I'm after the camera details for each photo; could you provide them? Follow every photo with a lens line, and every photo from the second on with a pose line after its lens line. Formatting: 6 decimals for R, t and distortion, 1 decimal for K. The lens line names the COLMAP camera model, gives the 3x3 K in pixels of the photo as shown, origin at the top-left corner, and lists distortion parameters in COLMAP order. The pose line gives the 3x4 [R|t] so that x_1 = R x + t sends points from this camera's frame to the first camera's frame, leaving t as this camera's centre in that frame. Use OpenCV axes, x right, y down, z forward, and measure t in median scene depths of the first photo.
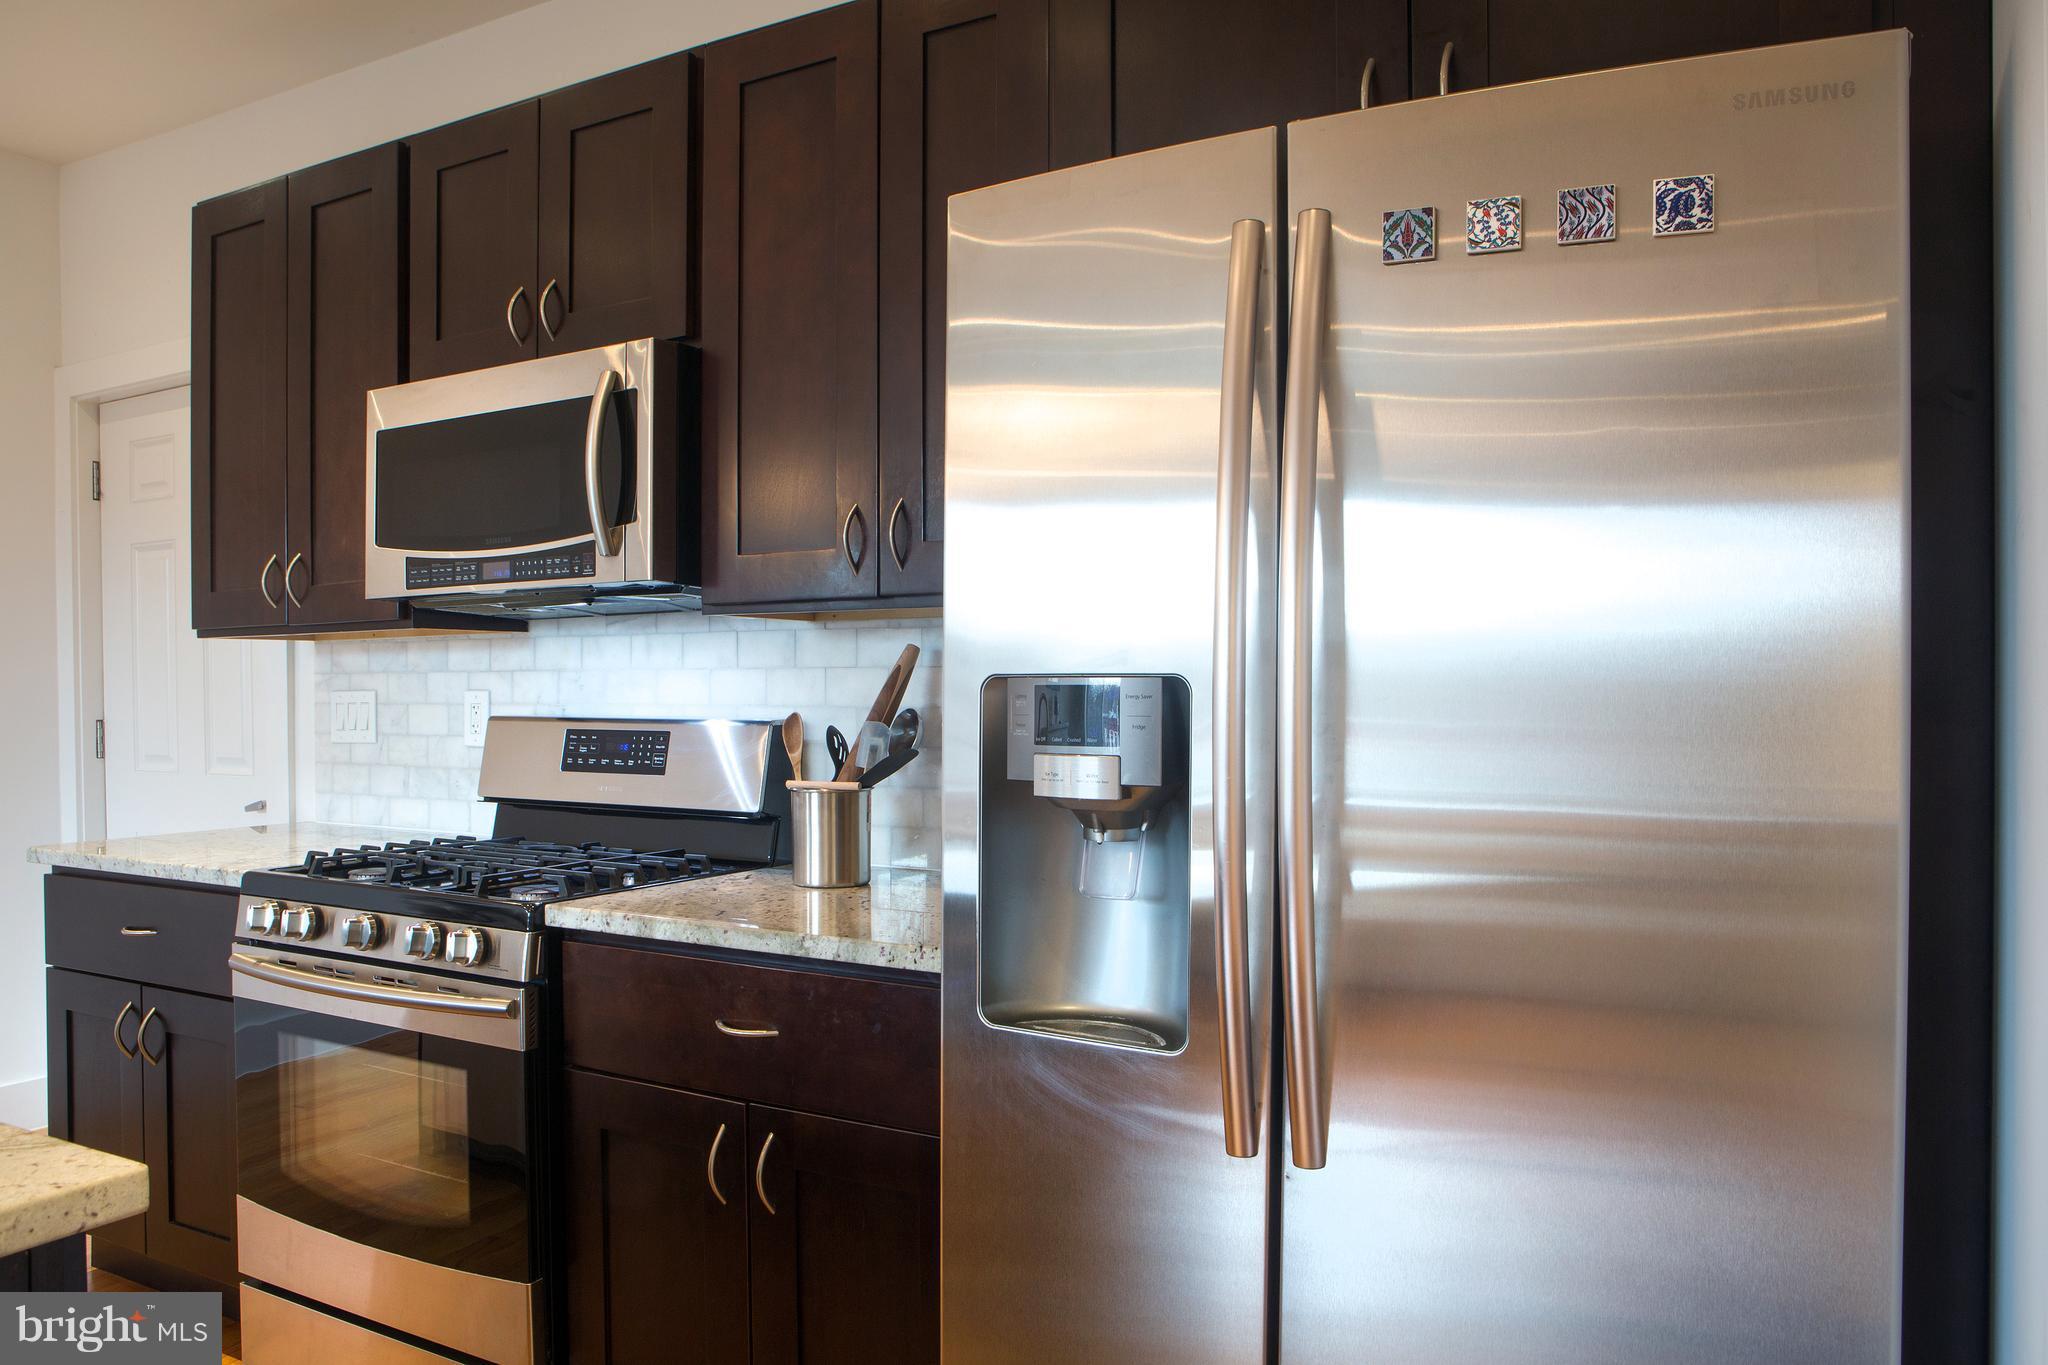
lens RADIAL K [[1454.8, 0, 1024.0], [0, 1454.8, 682.5], [0, 0, 1]] dist [-0.107144, 0.088690]
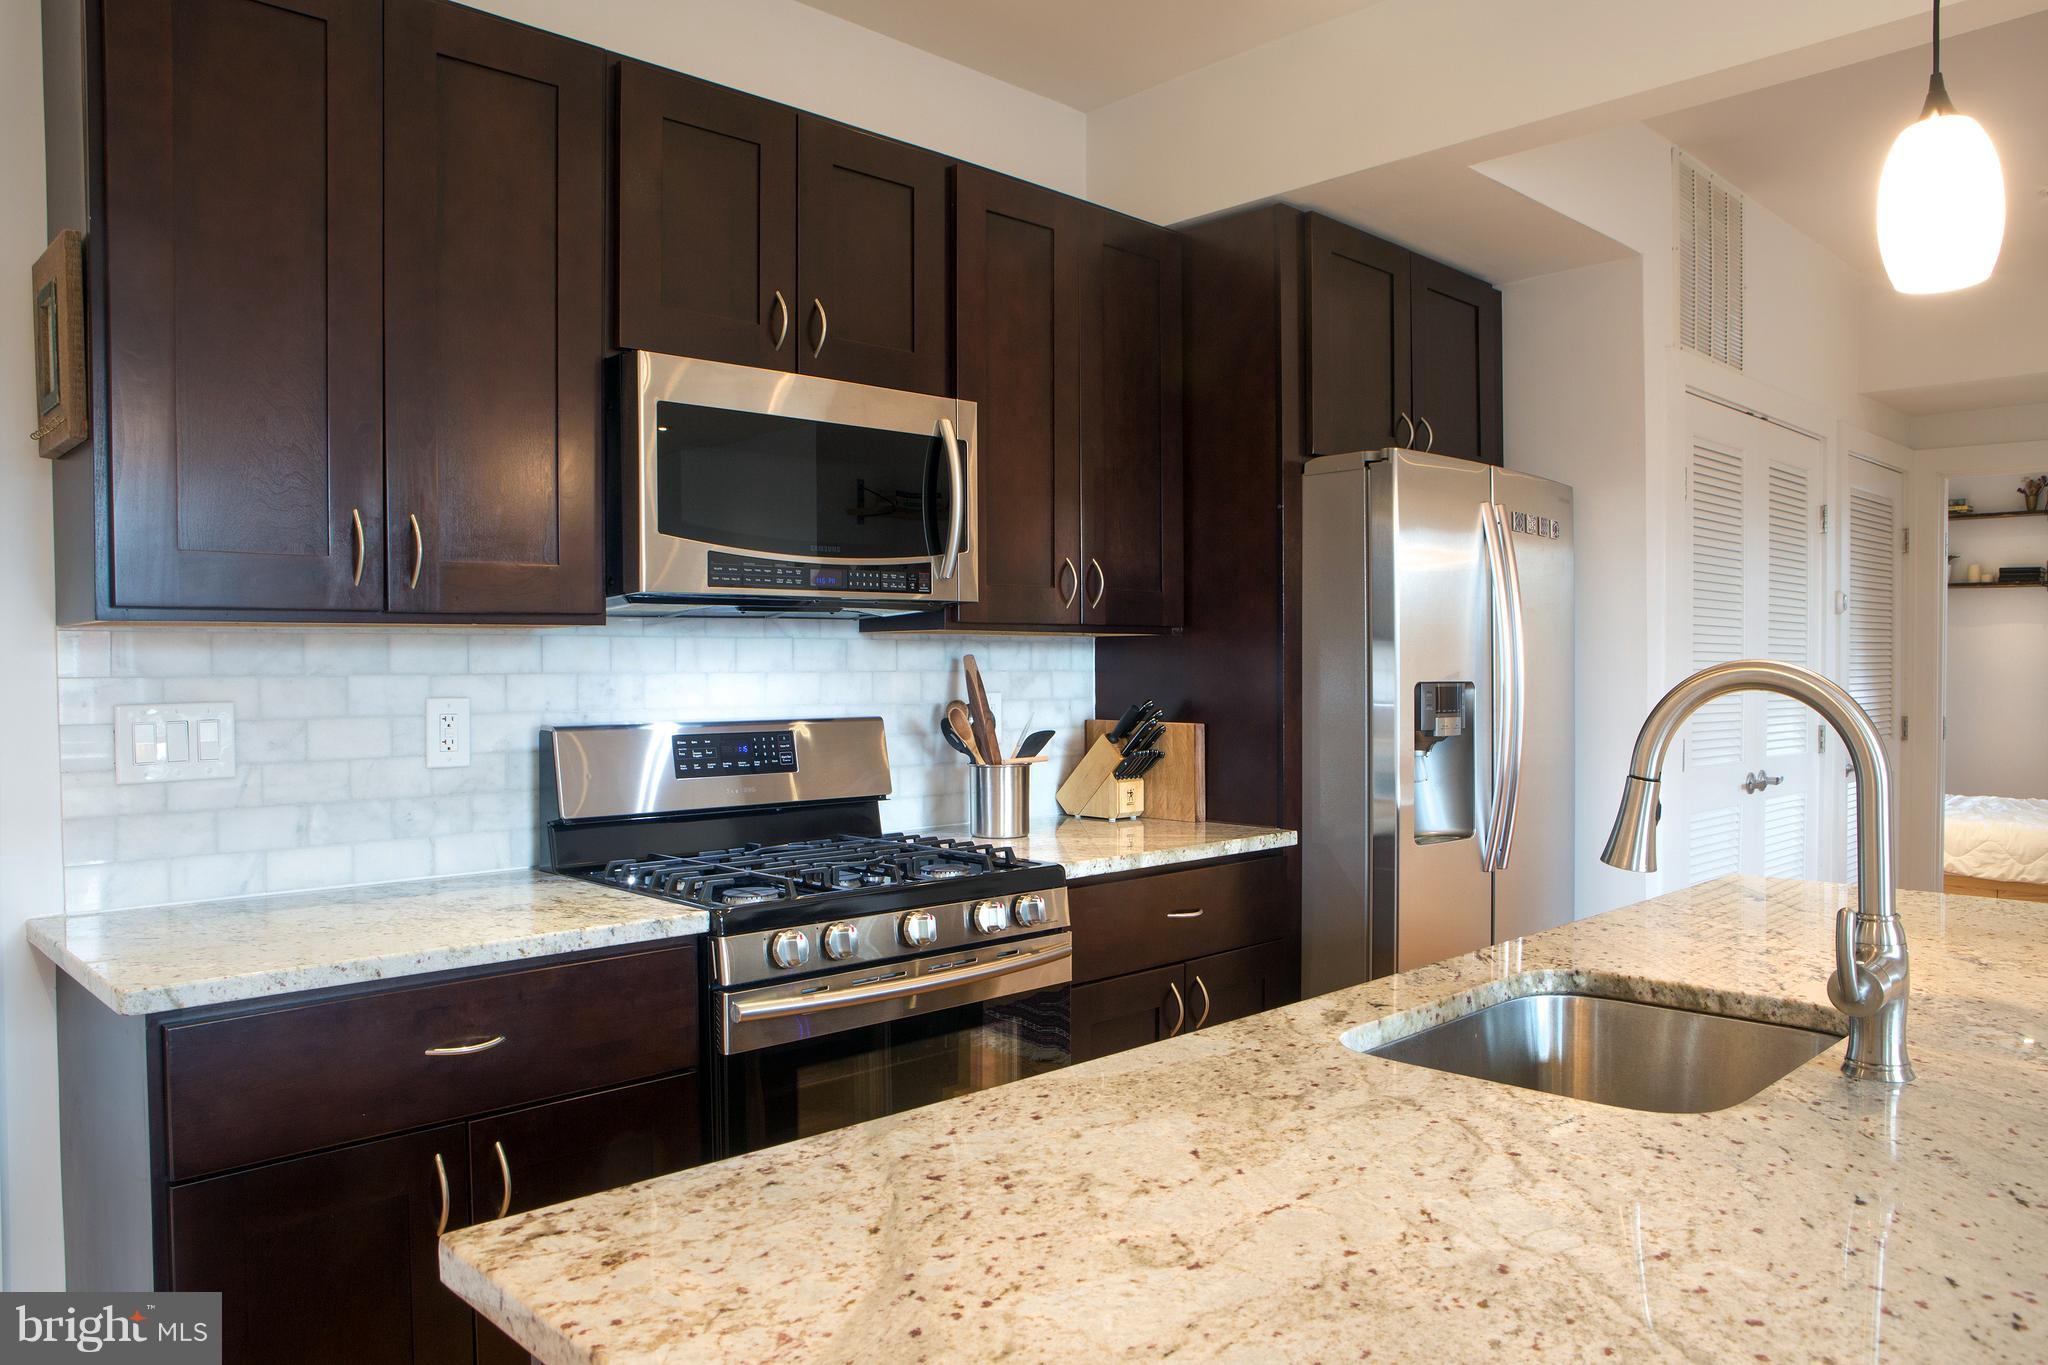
lens RADIAL K [[1428.4, 0, 1024.0], [0, 1428.4, 682.5], [0, 0, 1]] dist [-0.108128, 0.087289]
pose [[0.283791, -0.010876, 0.958824, -1.153730], [-0.000496, 0.999934, 0.011489, -0.013571], [-0.958886, -0.003736, 0.283767, 0.509654]]
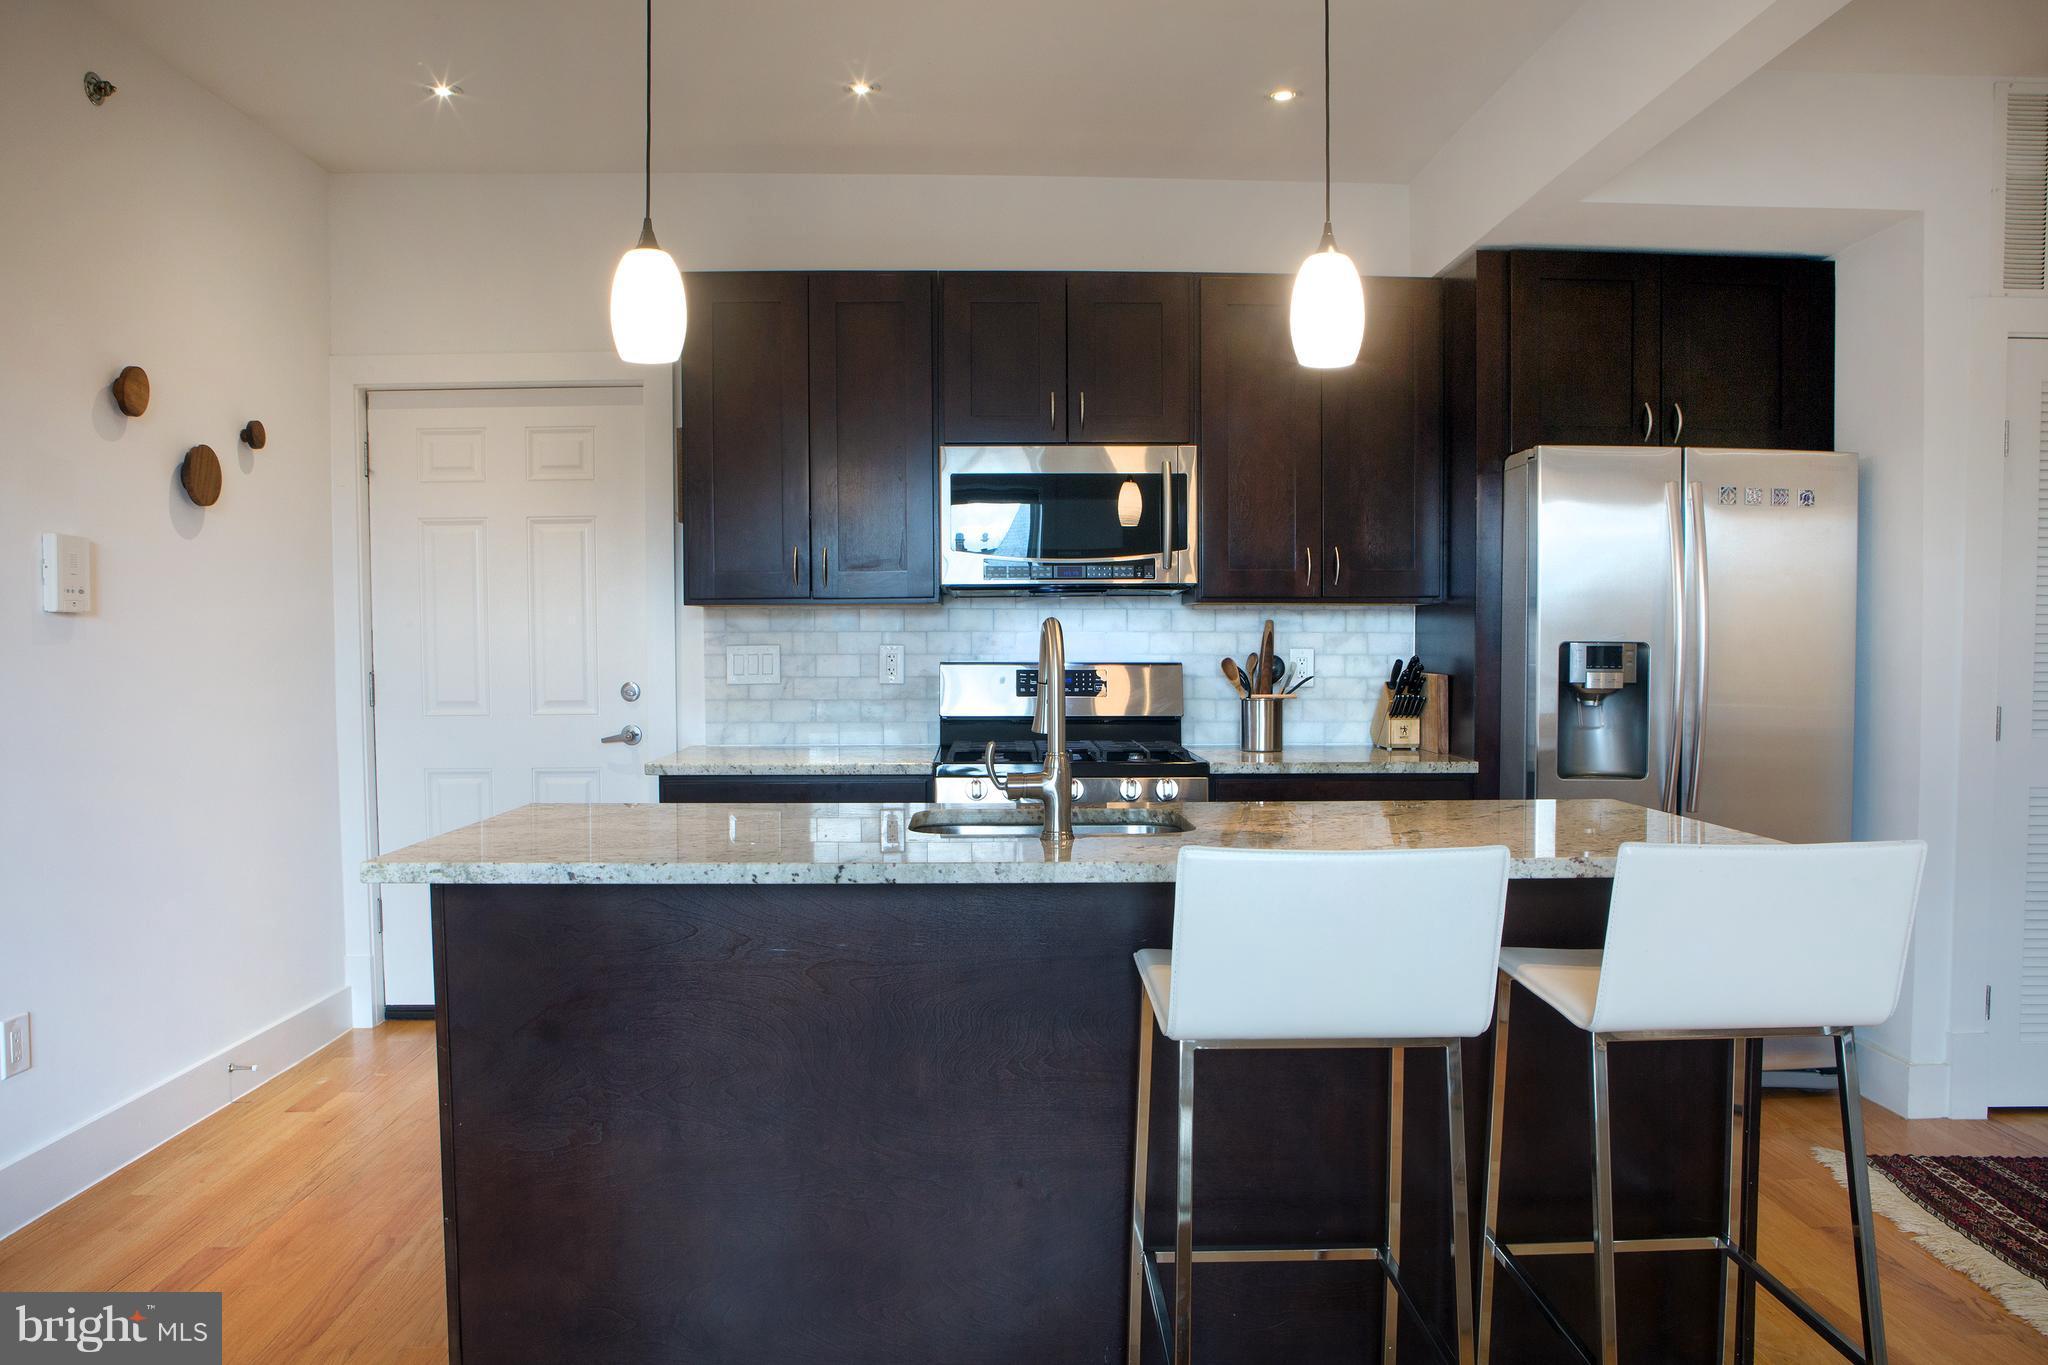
lens RADIAL K [[1404.8, 0, 1047.0], [0, 1404.8, 686.0], [0, 0, 1]] dist [-0.110632, 0.076577]
pose [[0.849133, -0.016796, 0.527912, -1.091936], [-0.003451, 0.999296, 0.037345, -0.006855], [-0.528168, -0.033533, 0.848477, -0.305980]]
